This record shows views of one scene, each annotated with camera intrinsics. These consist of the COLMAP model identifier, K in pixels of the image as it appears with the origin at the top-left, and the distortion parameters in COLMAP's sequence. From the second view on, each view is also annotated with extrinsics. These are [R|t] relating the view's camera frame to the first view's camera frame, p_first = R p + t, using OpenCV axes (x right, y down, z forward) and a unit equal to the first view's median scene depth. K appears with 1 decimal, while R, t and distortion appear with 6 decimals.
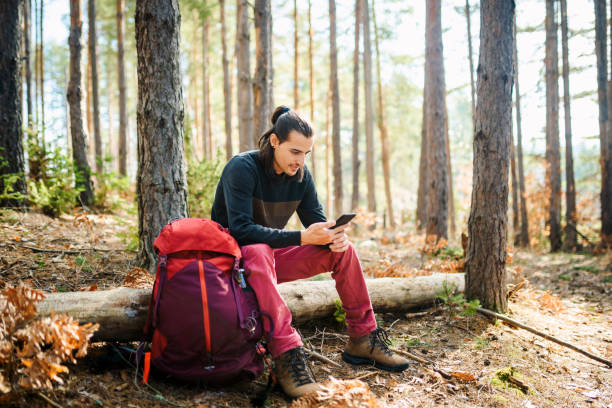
lens RADIAL K [[626.2, 0, 306.0], [0, 626.2, 204.0], [0, 0, 1]] dist [-0.018231, -0.001620]
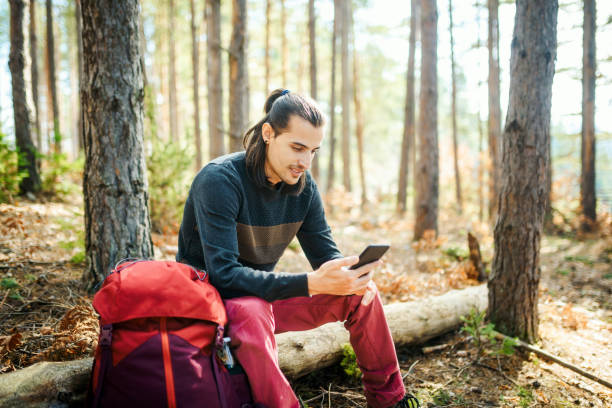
lens RADIAL K [[626.2, 0, 306.0], [0, 626.2, 204.0], [0, 0, 1]] dist [-0.018231, -0.001620]
pose [[0.998533, 0.011410, 0.052940, -0.035414], [-0.013929, 0.998776, 0.047456, -0.046824], [-0.052333, -0.048124, 0.997469, 0.214765]]
